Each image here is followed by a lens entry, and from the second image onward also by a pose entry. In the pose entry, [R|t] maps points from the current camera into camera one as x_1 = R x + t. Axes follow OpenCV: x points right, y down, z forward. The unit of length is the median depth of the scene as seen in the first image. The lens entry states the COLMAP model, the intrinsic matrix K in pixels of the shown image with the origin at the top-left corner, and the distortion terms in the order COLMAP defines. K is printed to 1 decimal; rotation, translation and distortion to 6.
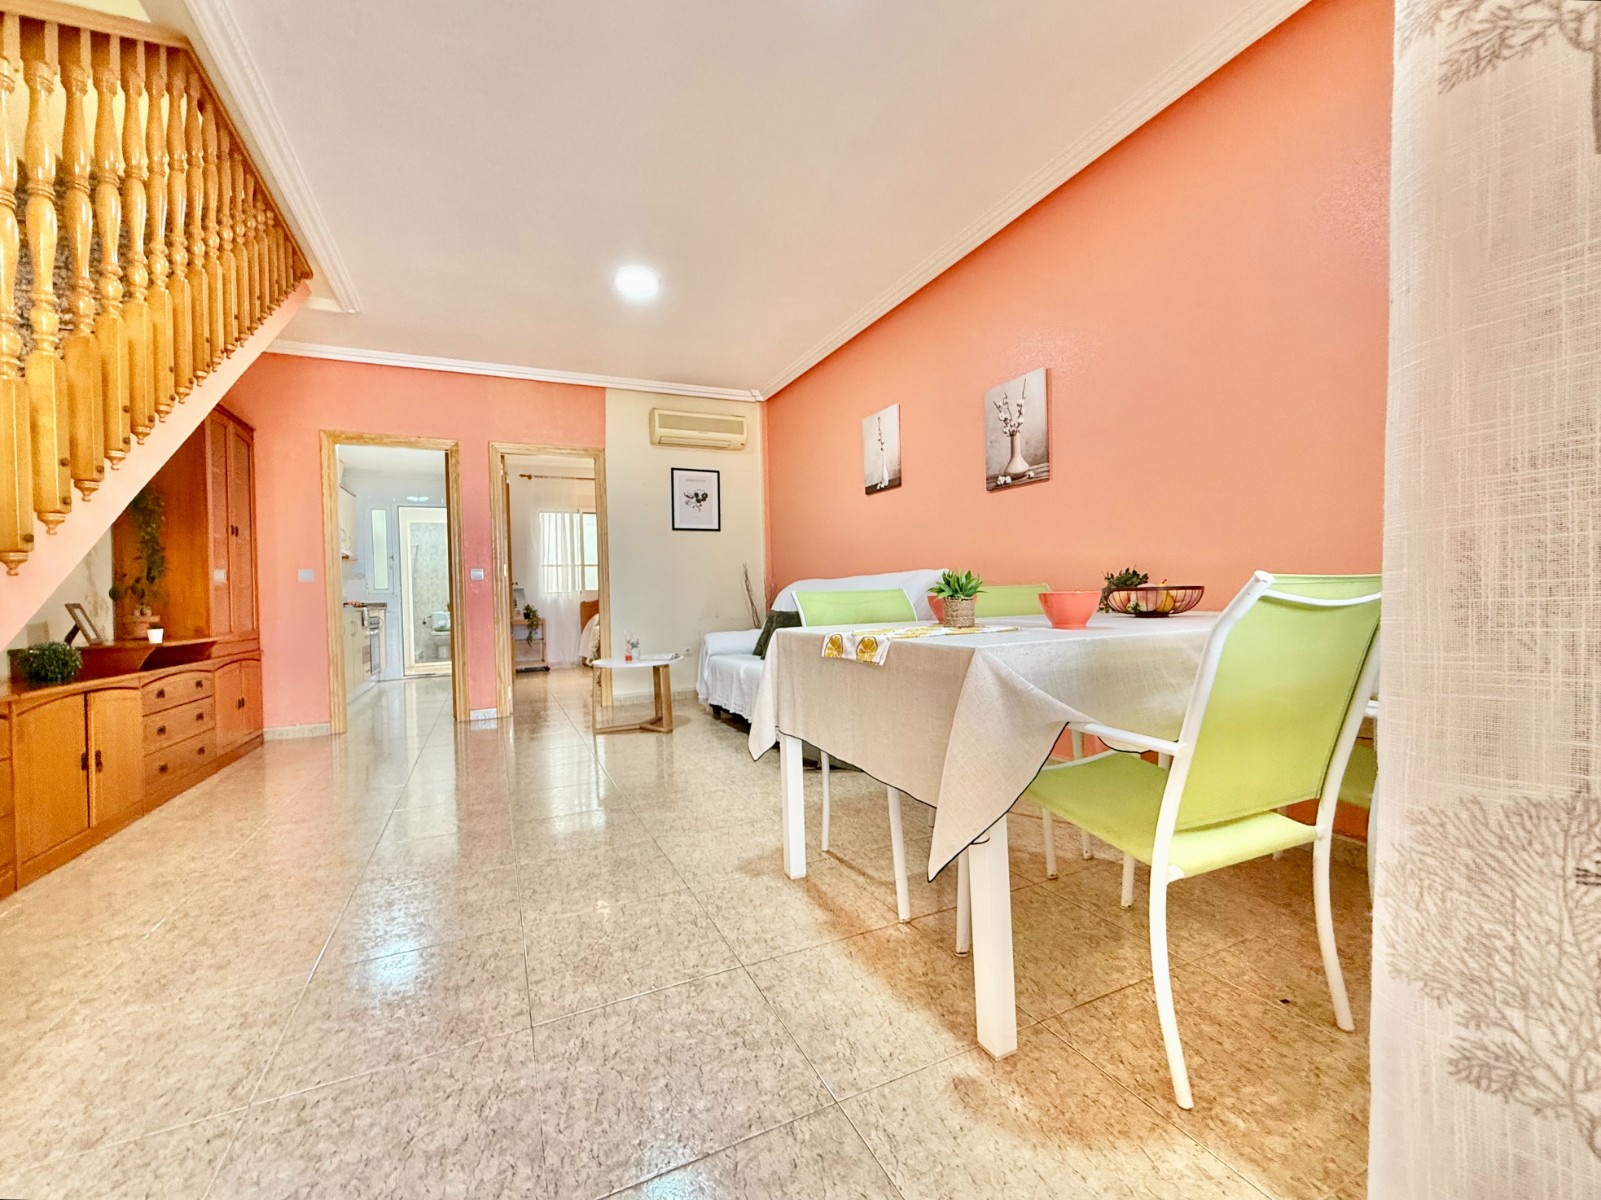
lens RADIAL K [[641.3, 0, 793.5], [0, 641.3, 599.5], [0, 0, 1]] dist [0.001169, 0.000173]
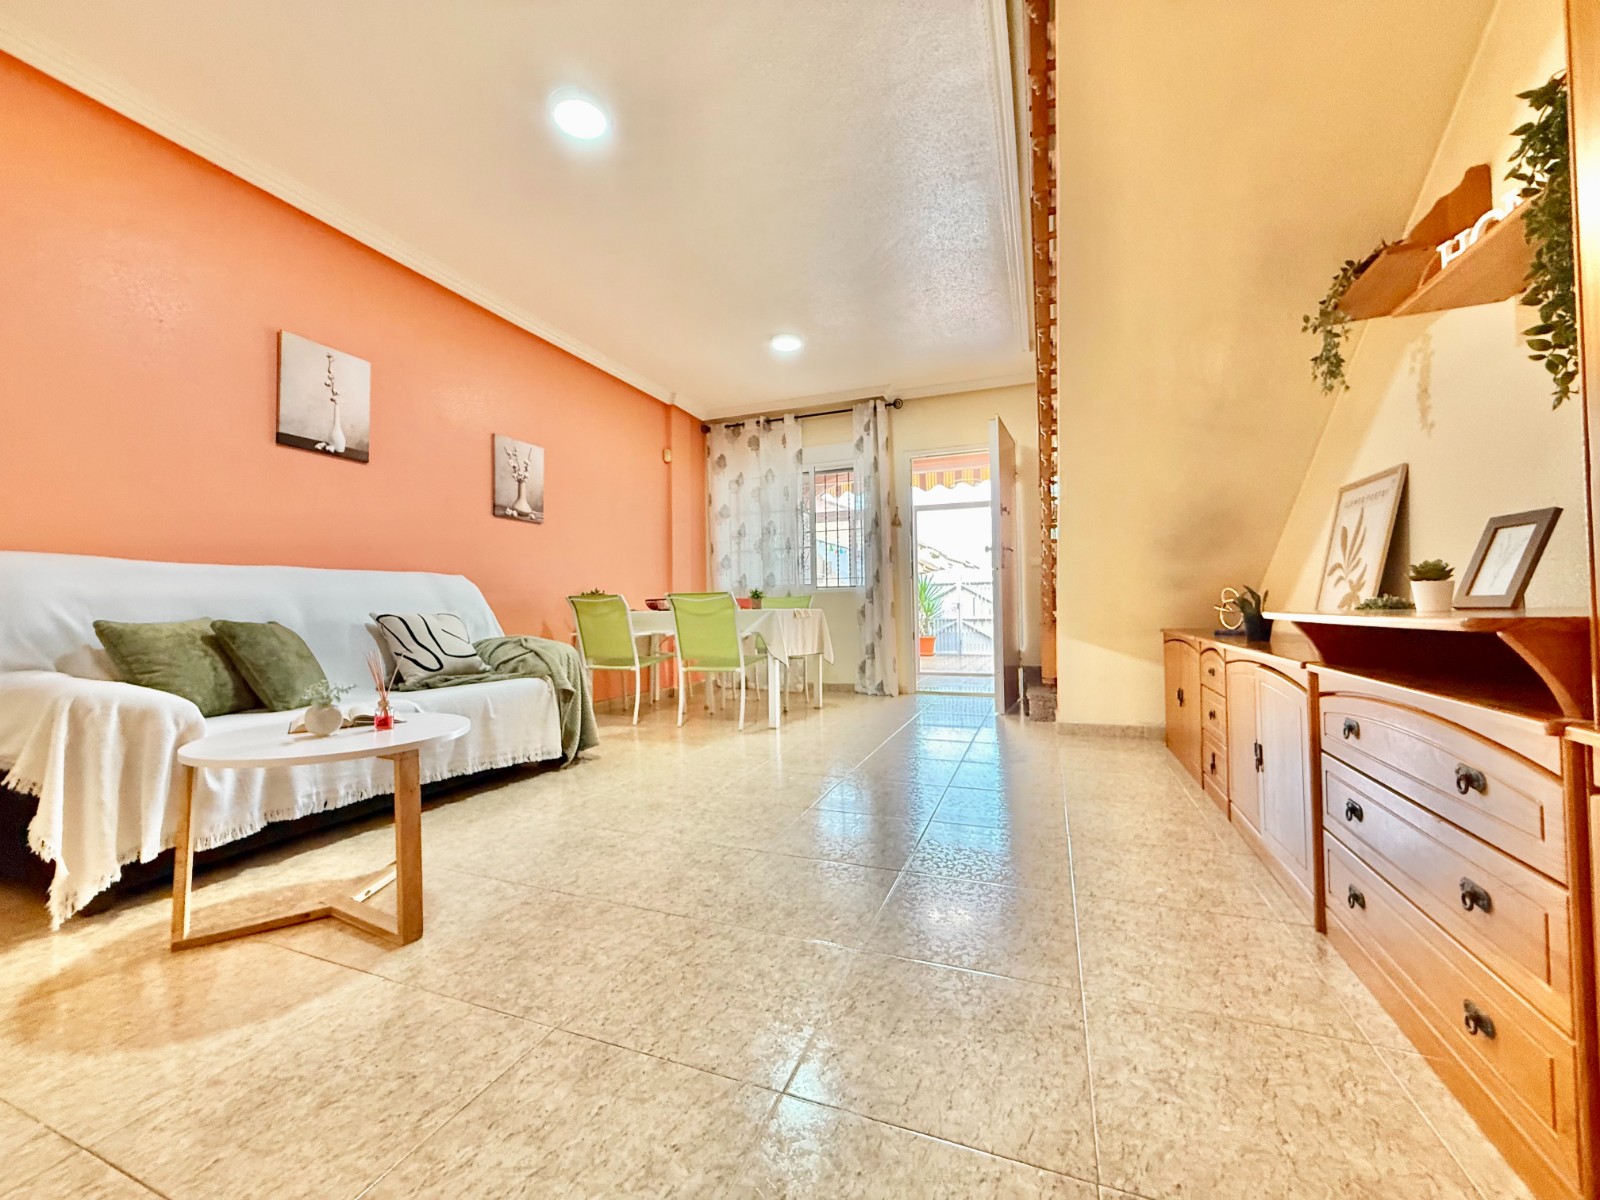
lens RADIAL K [[640.9, 0, 793.0], [0, 640.9, 599.5], [0, 0, 1]] dist [0.001169, 0.000173]
pose [[-0.682220, 0.049296, 0.729483, -0.981920], [0.038279, 0.998764, -0.031694, 0.049785], [-0.730144, 0.006302, -0.683264, 1.466558]]
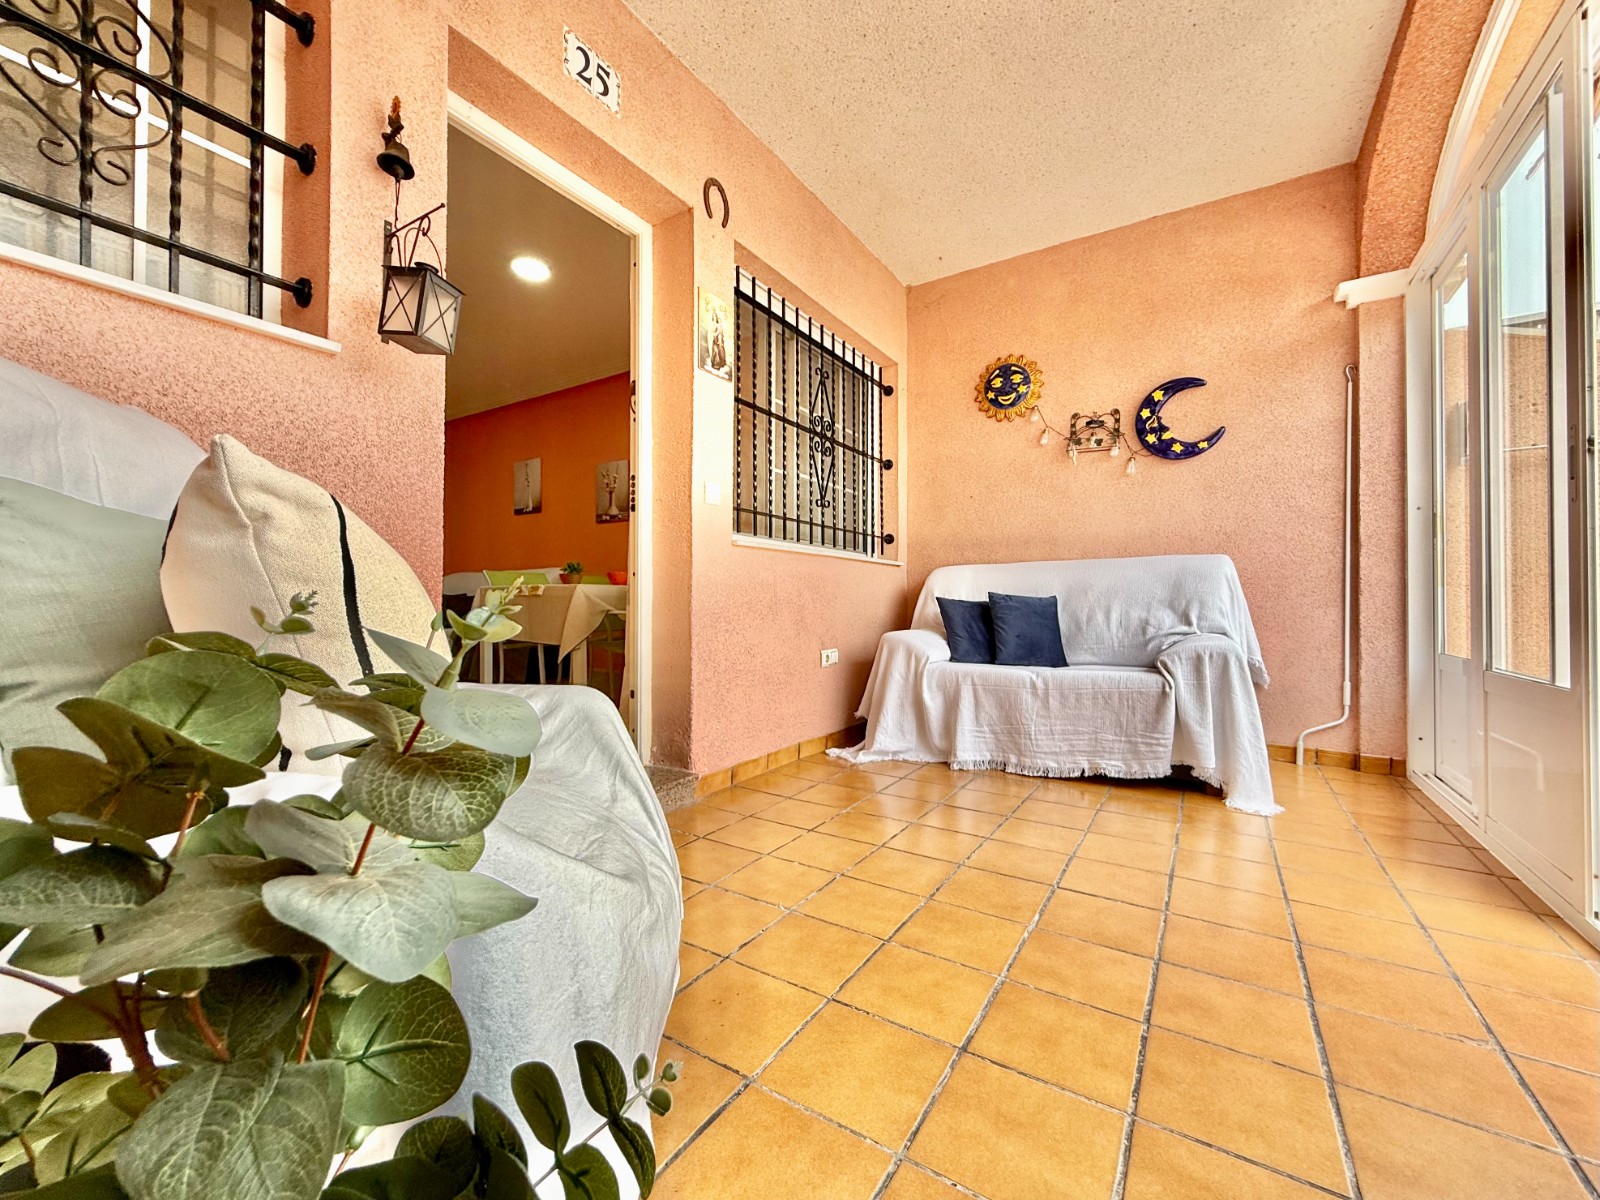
lens RADIAL K [[640.9, 0, 793.0], [0, 640.9, 599.5], [0, 0, 1]] dist [0.001169, 0.000173]
pose [[0.844676, 0.029716, 0.534452, -0.166934], [-0.017722, 0.999463, -0.027563, 0.075189], [-0.534985, 0.013810, 0.844749, -0.743995]]
